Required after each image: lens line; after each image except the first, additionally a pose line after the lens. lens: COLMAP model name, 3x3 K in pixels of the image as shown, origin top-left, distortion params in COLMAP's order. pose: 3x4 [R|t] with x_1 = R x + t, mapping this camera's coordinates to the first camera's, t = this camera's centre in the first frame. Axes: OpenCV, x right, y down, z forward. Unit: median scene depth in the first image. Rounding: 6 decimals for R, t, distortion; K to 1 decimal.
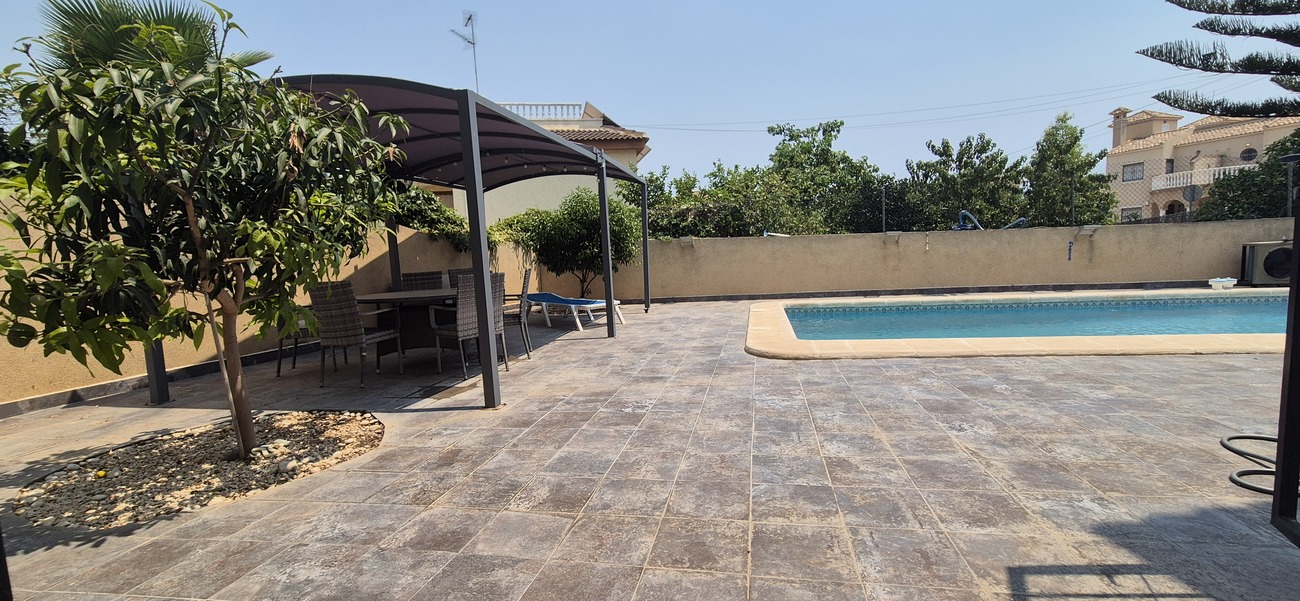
lens RADIAL K [[538.1, 0, 650.0], [0, 538.1, 300.5], [0, 0, 1]] dist [0.007855, 0.000120]
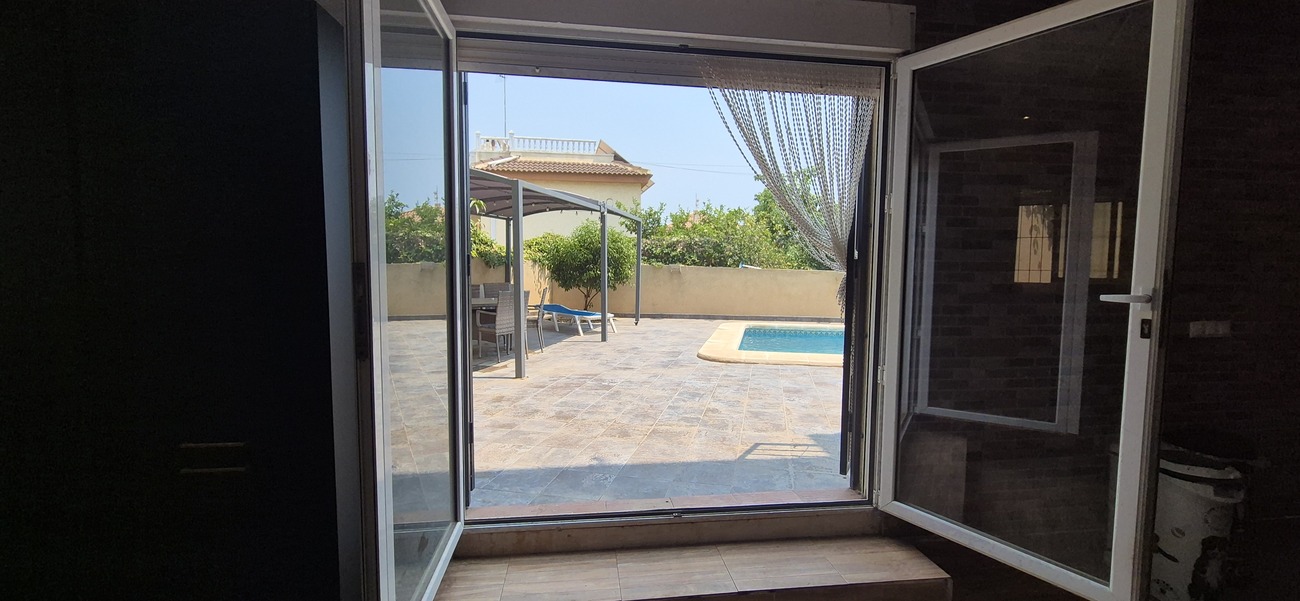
lens RADIAL K [[538.1, 0, 650.0], [0, 538.1, 300.5], [0, 0, 1]] dist [0.007855, 0.000120]
pose [[0.998235, 0.057709, -0.014027, 0.042874], [-0.058063, 0.997965, -0.026340, -0.003398], [0.012478, 0.027108, 0.999555, -0.257183]]
